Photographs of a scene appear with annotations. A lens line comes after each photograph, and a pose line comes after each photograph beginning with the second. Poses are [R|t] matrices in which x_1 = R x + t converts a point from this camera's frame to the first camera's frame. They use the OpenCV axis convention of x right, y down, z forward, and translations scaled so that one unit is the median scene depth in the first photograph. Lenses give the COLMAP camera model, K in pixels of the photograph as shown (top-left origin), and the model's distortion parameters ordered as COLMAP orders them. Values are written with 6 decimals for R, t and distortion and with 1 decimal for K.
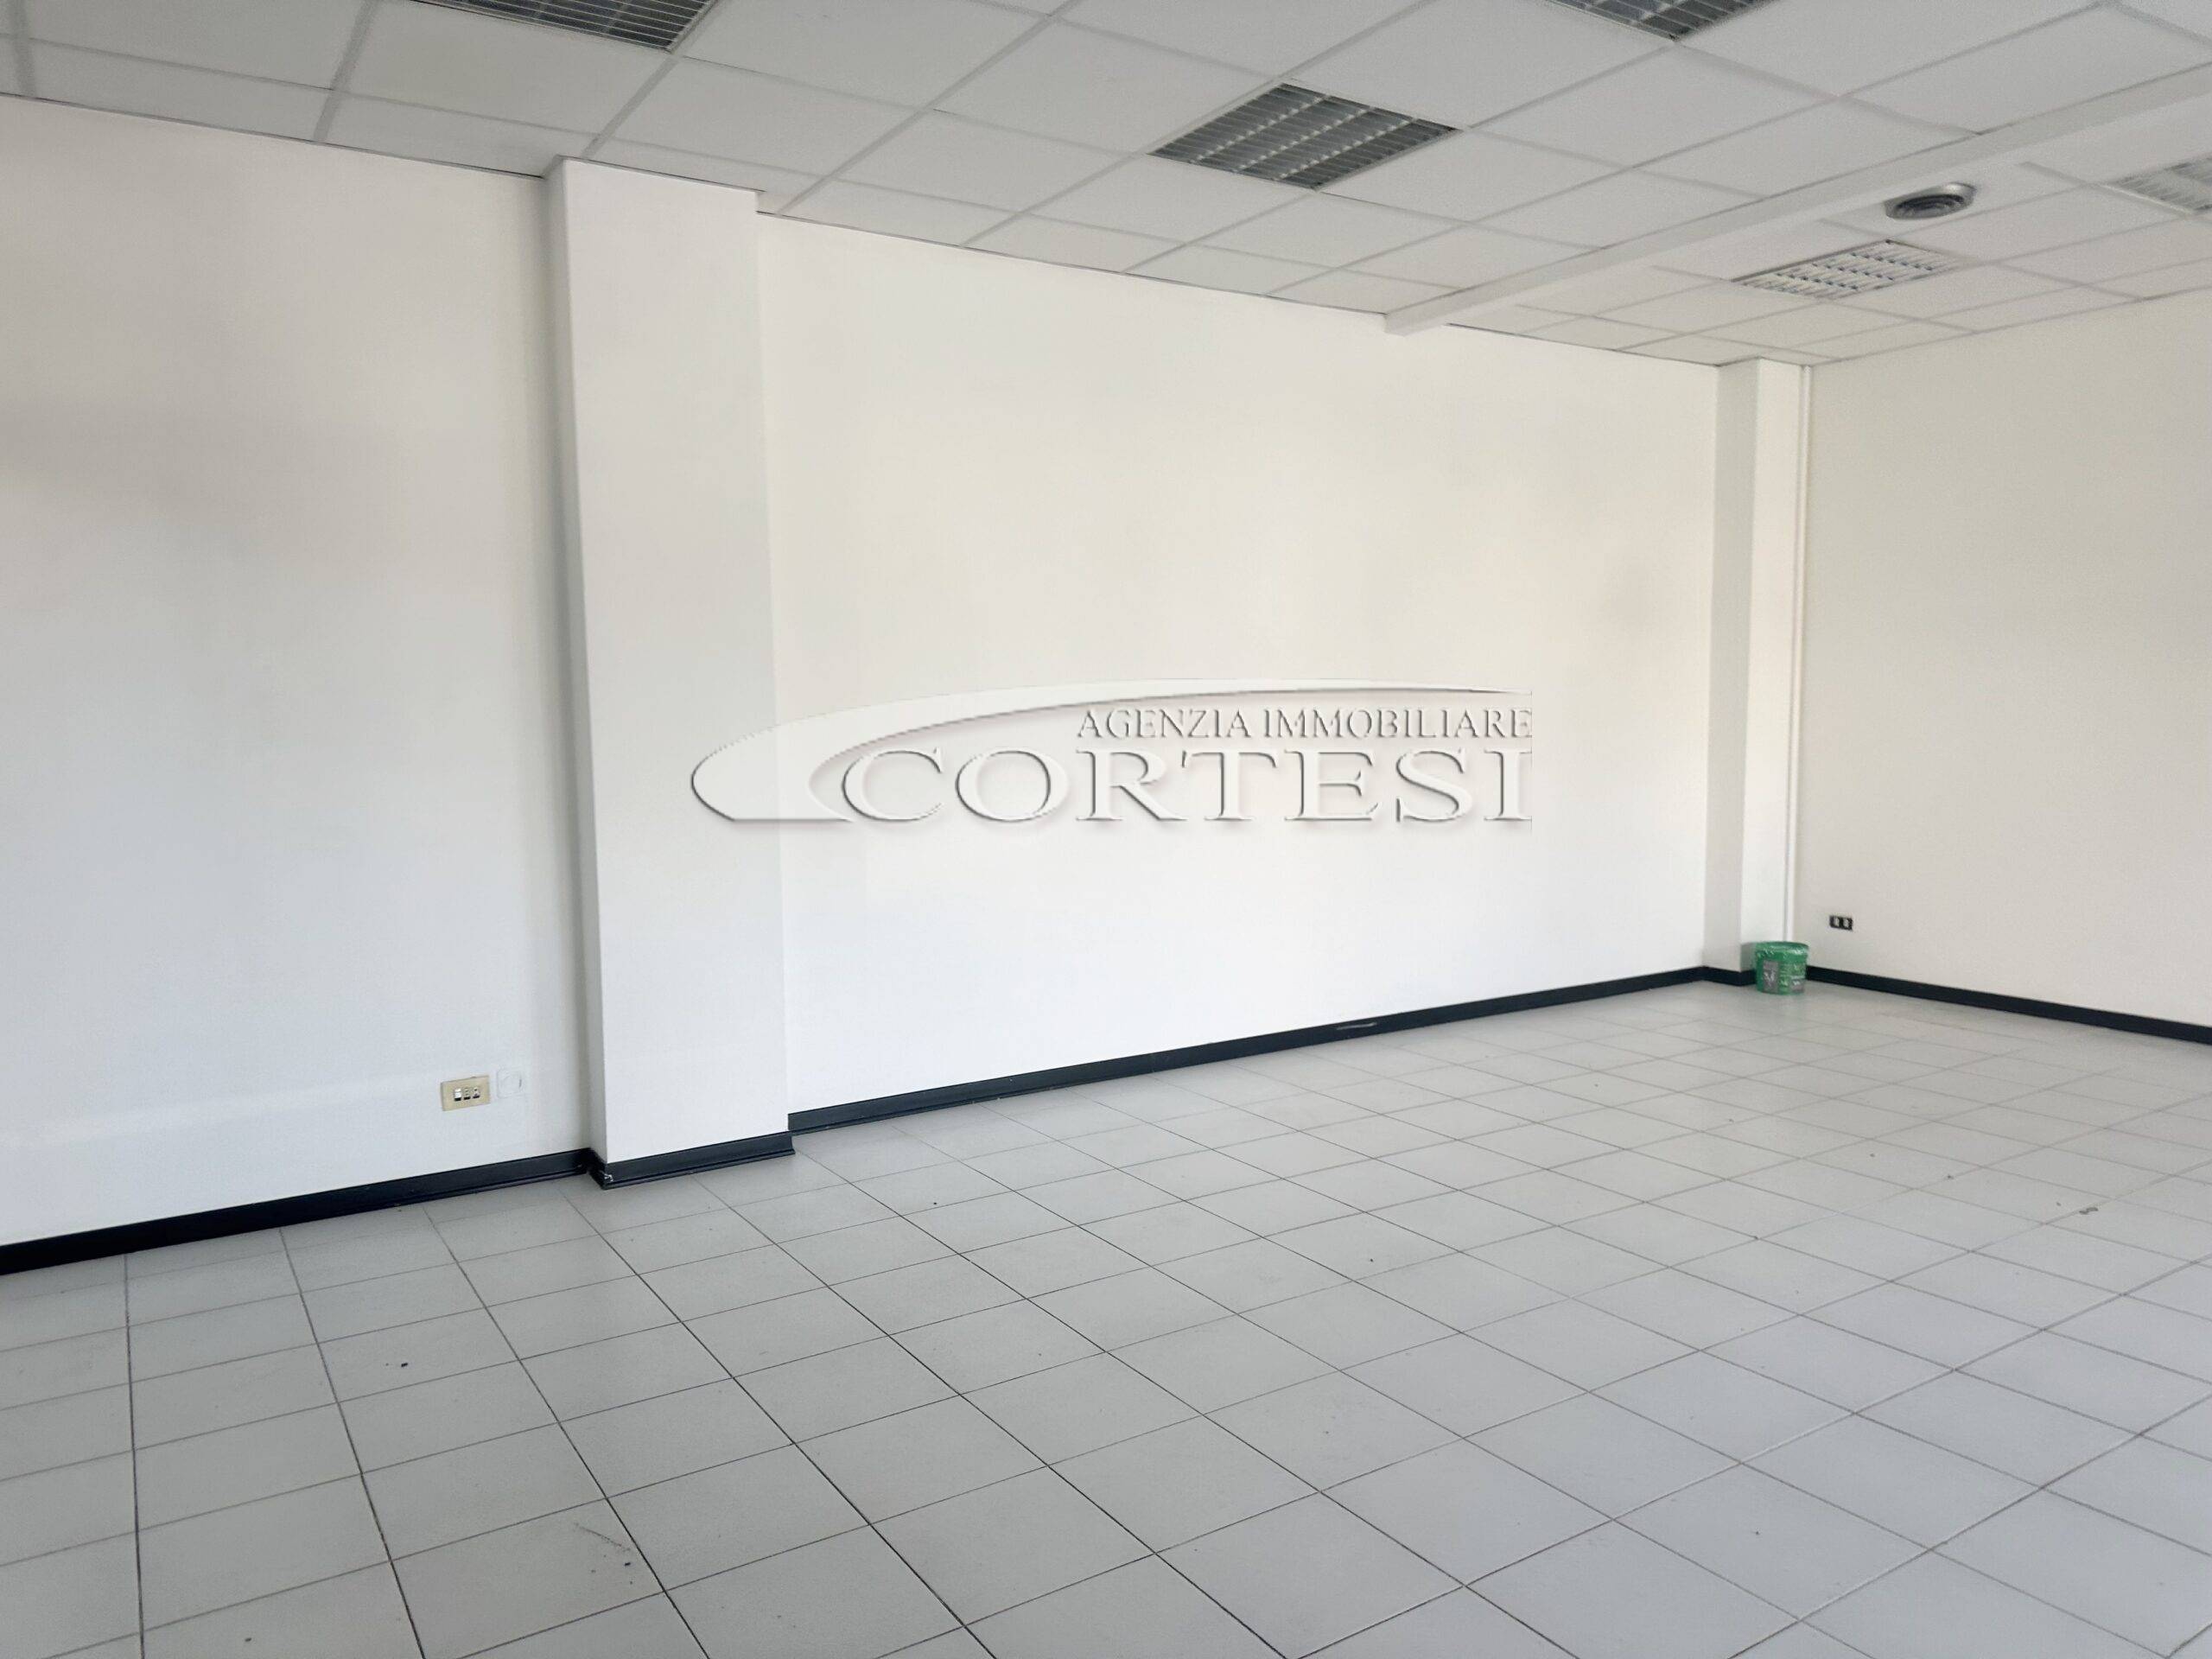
lens RADIAL K [[1570.0, 0, 1096.3], [0, 1570.0, 831.8], [0, 0, 1]] dist [0.056441, -0.075026]
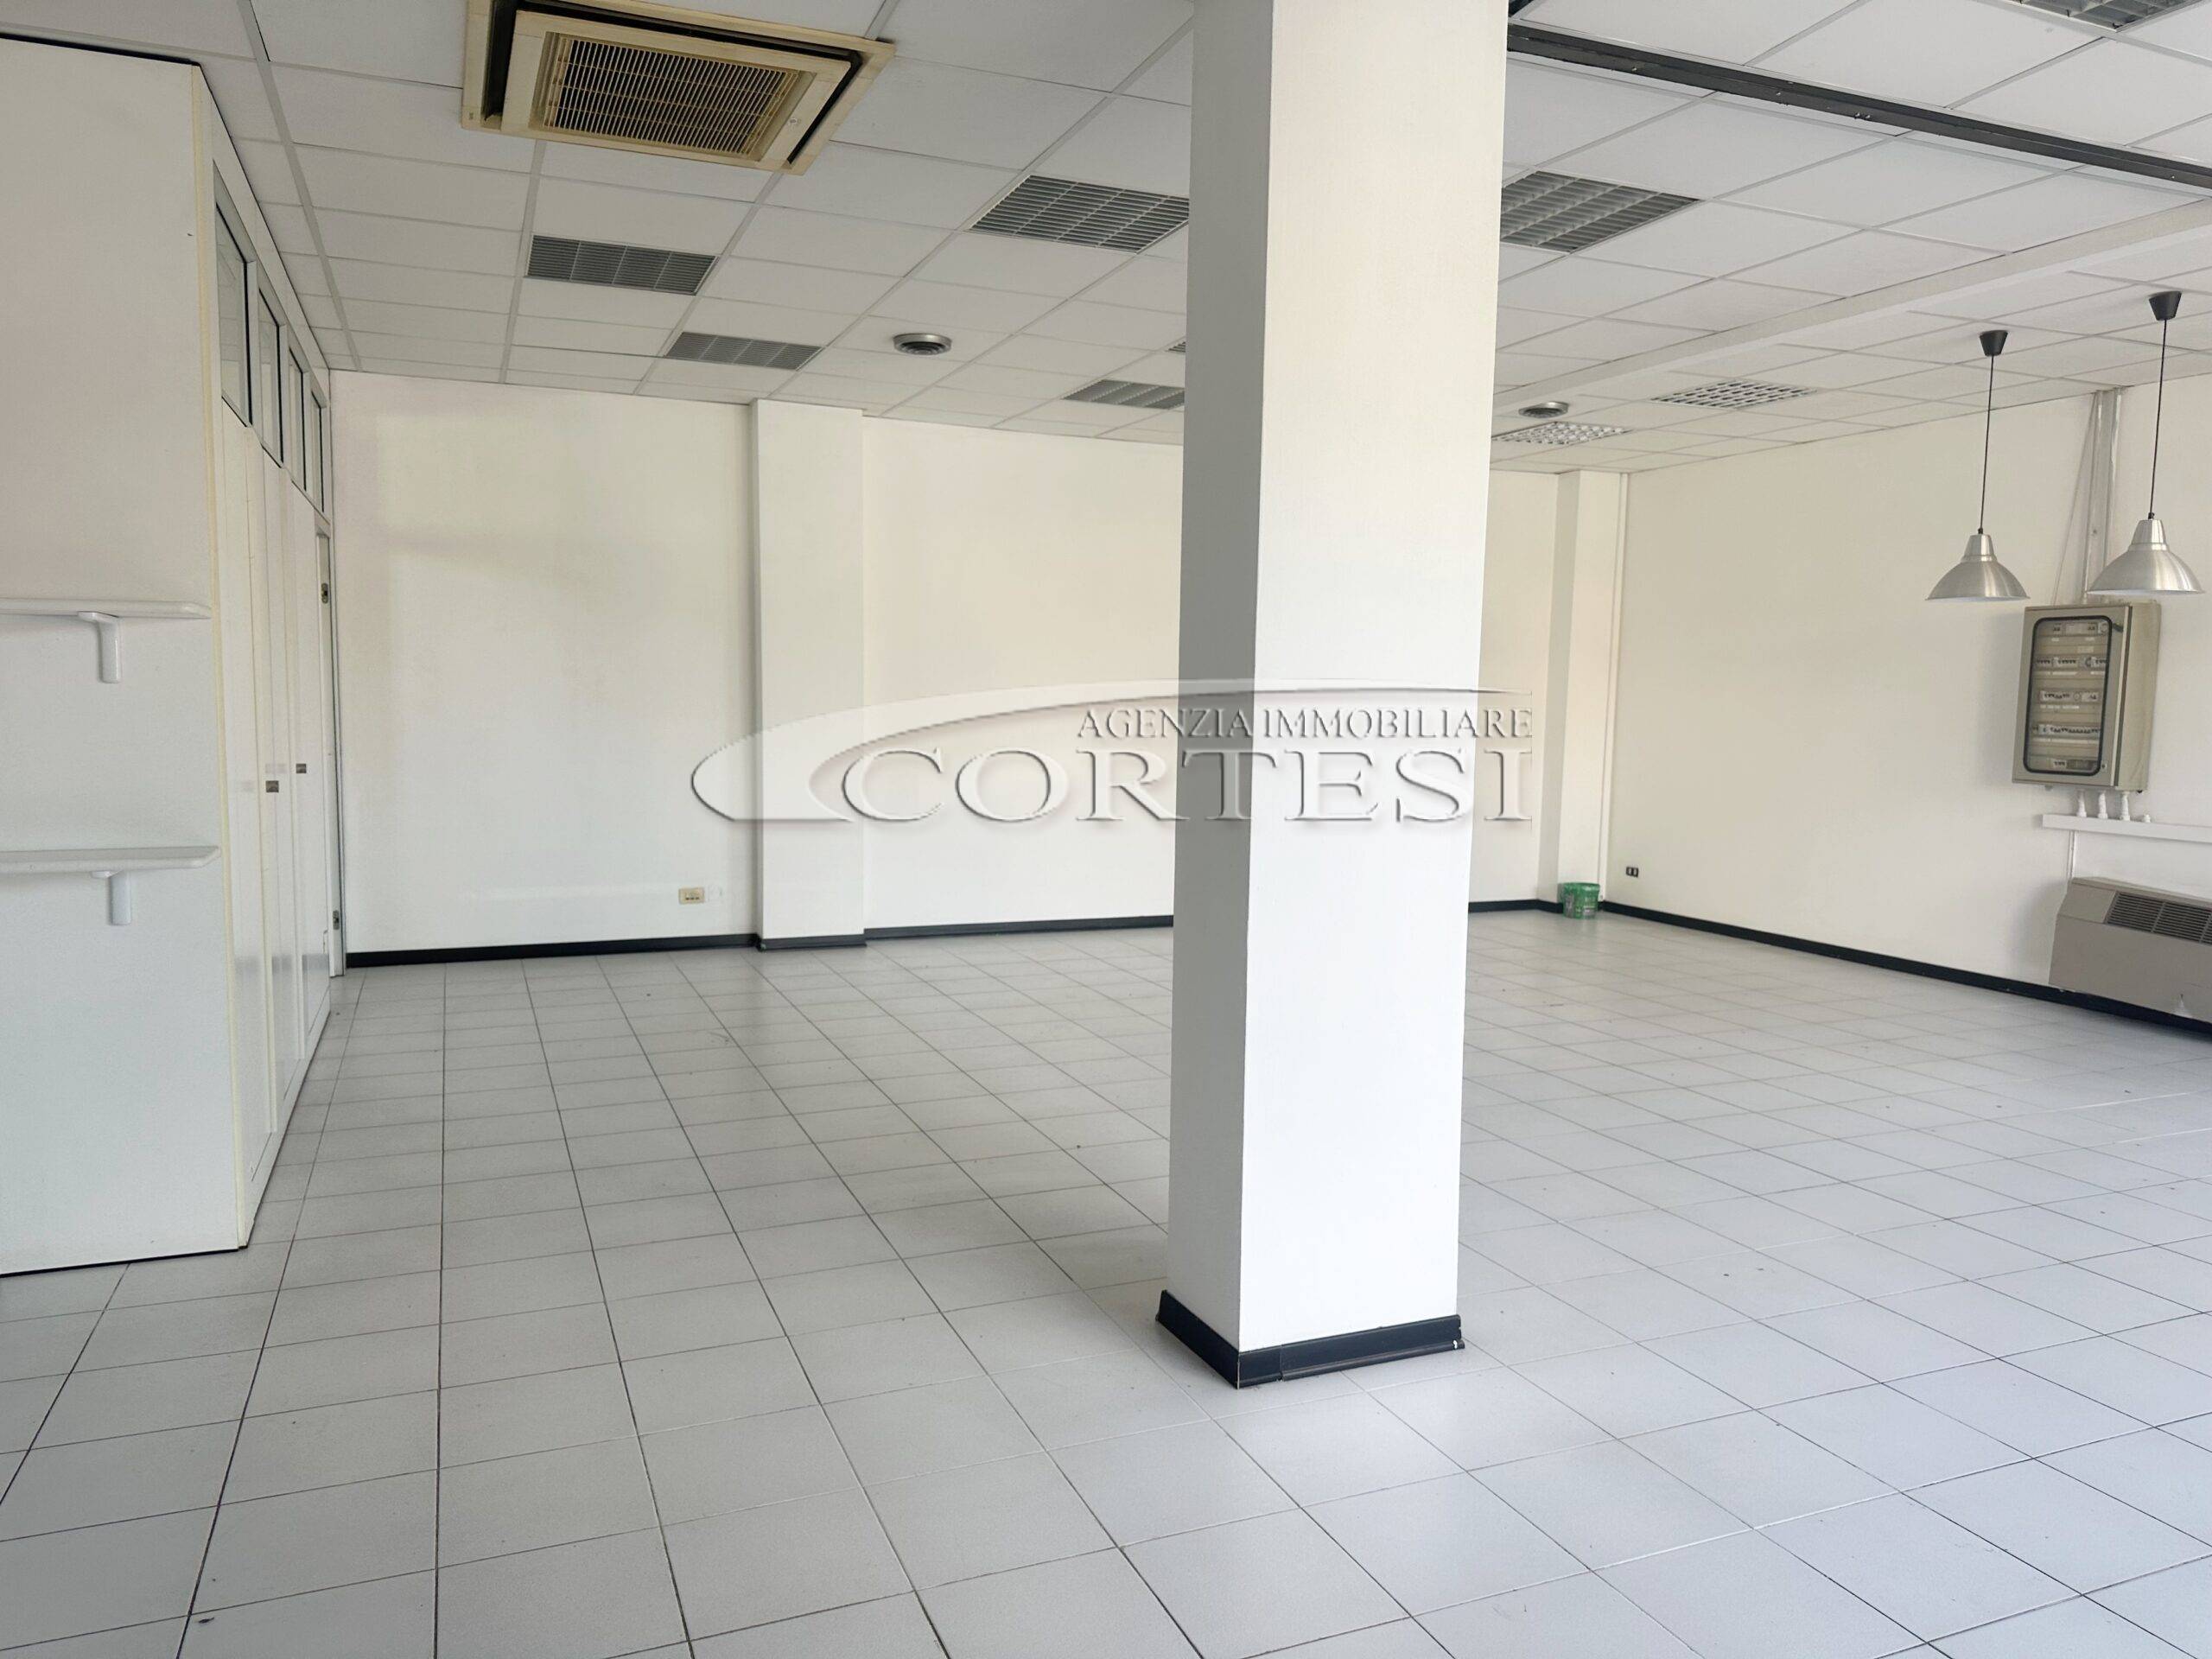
lens RADIAL K [[1570.0, 0, 1075.9], [0, 1570.0, 886.4], [0, 0, 1]] dist [0.056441, -0.075026]
pose [[0.982482, 0.049292, -0.179720, 0.277829], [-0.042434, 0.998224, 0.041811, 0.038173], [0.181462, -0.033452, 0.982829, -0.548433]]
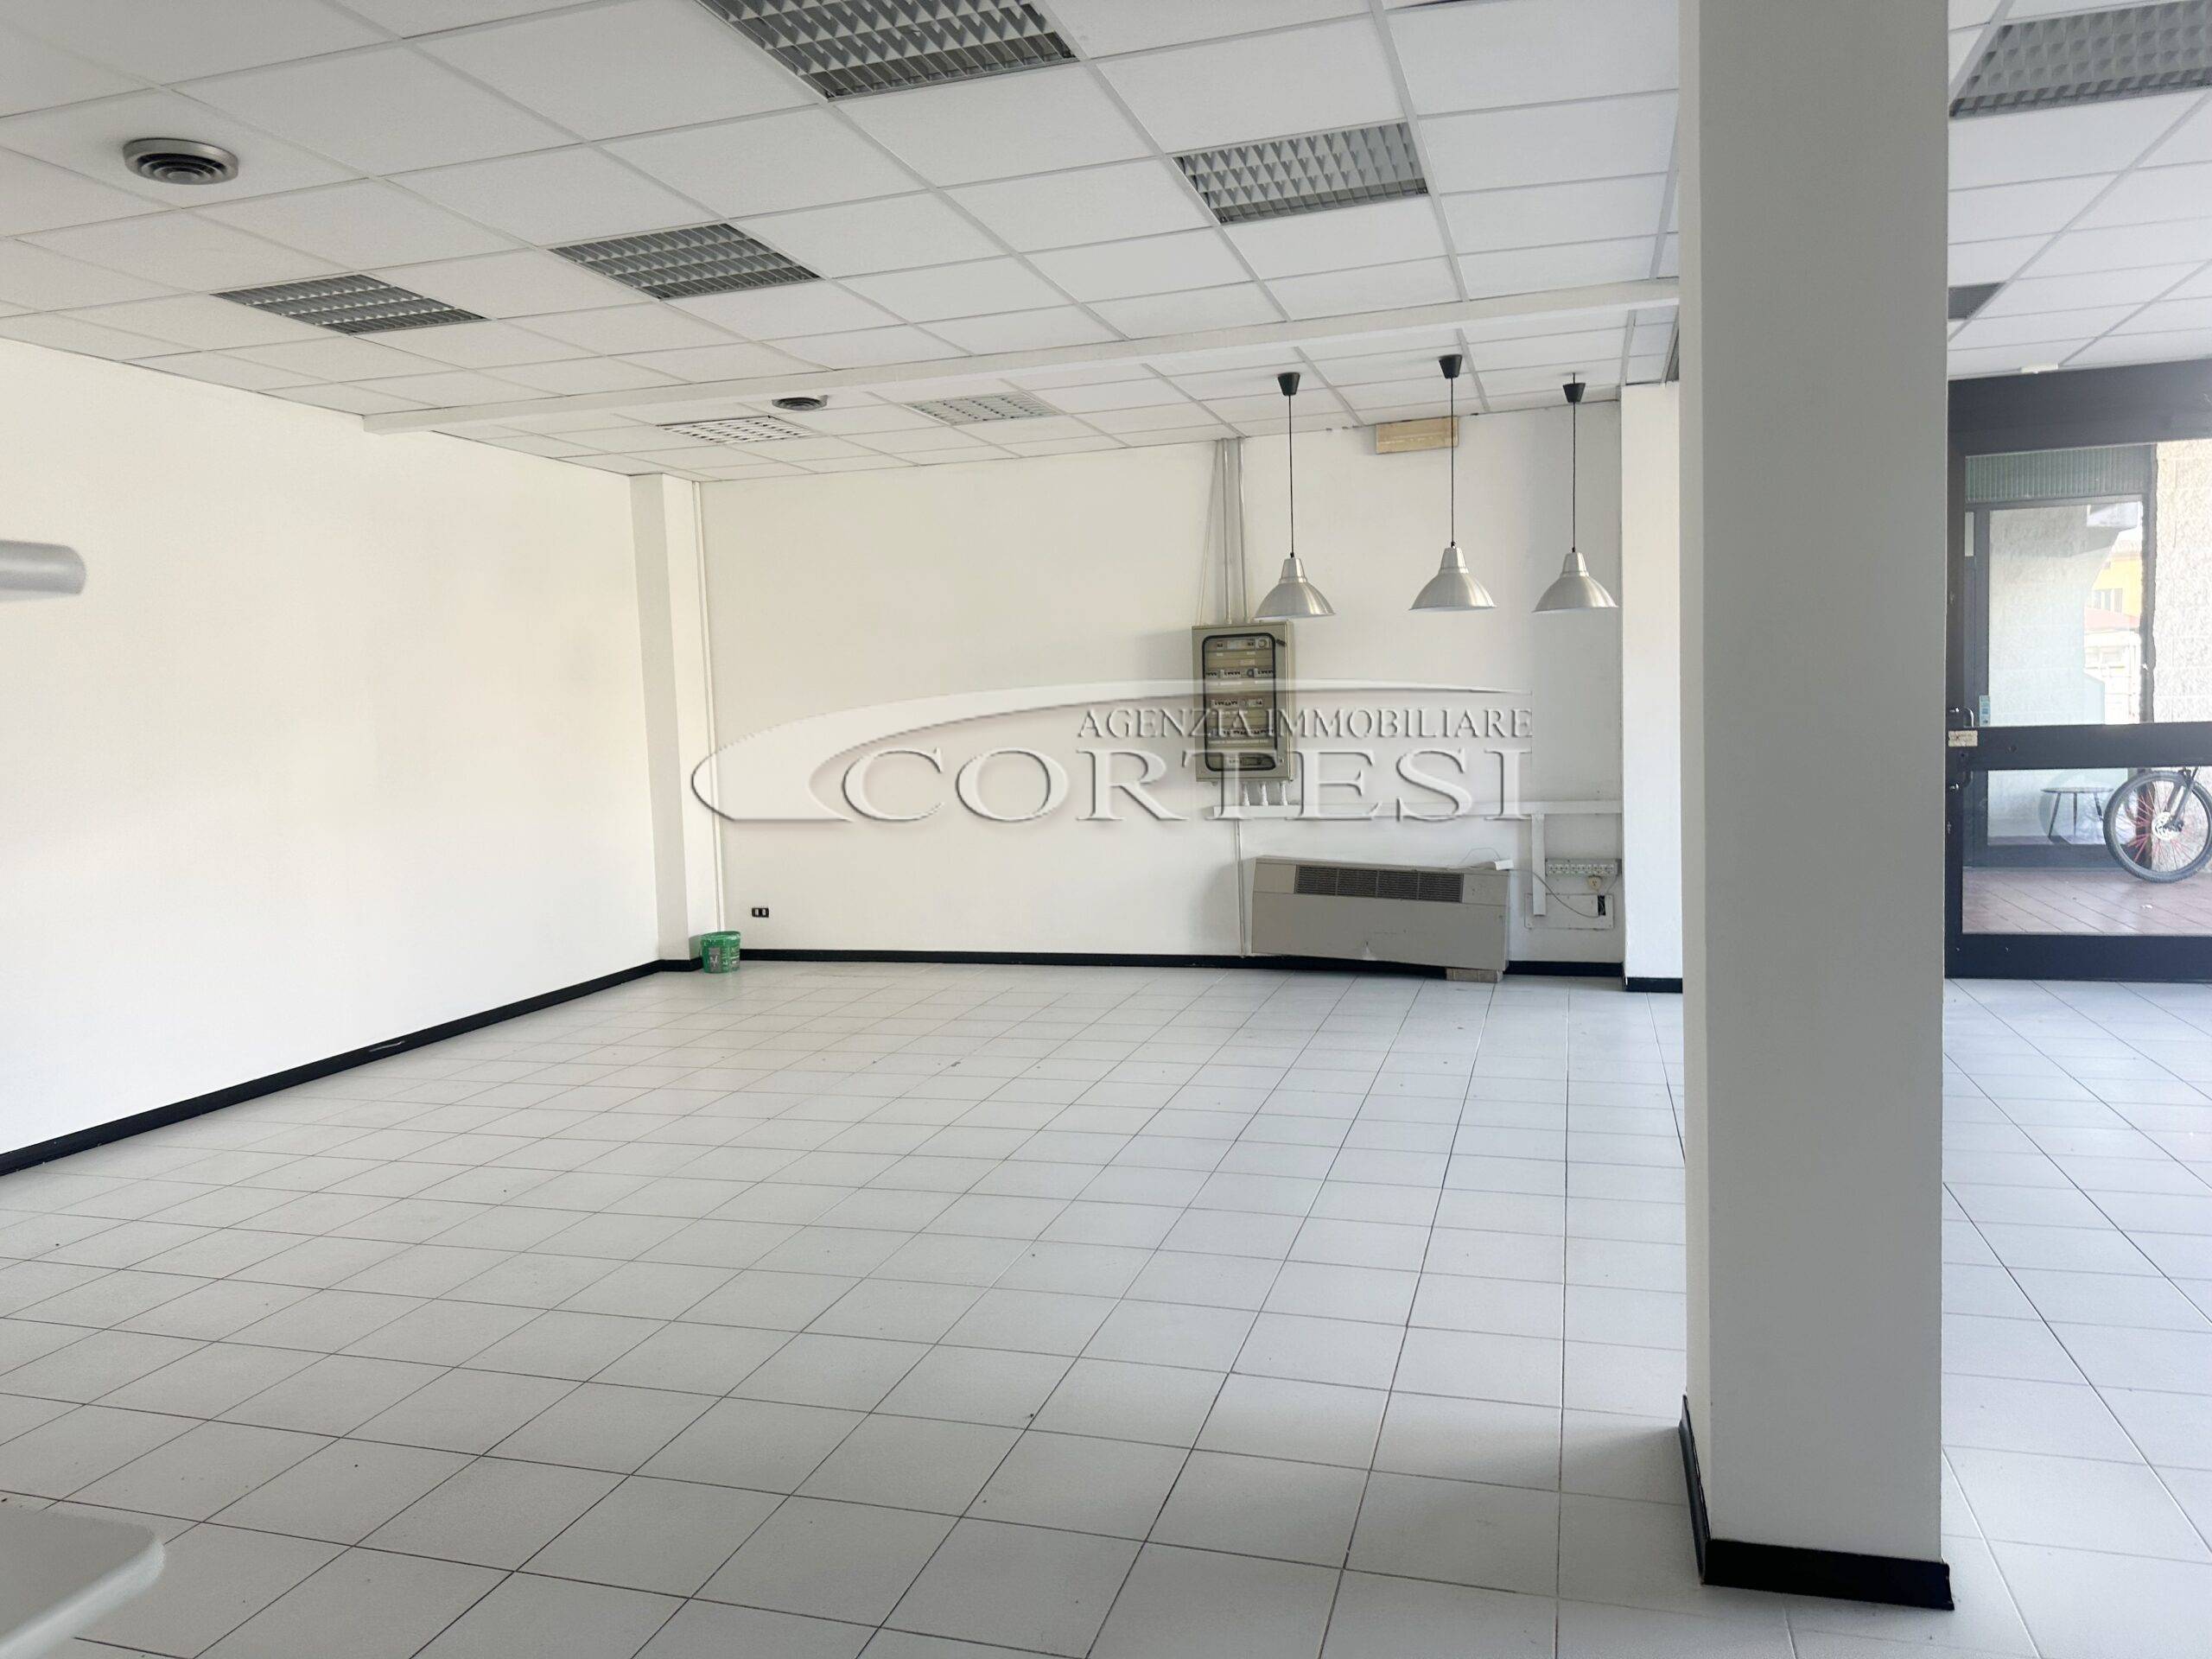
lens RADIAL K [[1570.0, 0, 1102.7], [0, 1570.0, 828.4], [0, 0, 1]] dist [0.056441, -0.075026]
pose [[0.760403, -0.065849, 0.646104, -0.169431], [0.082465, 0.996584, 0.004515, 0.006862], [-0.644194, 0.049848, 0.763236, -0.197990]]
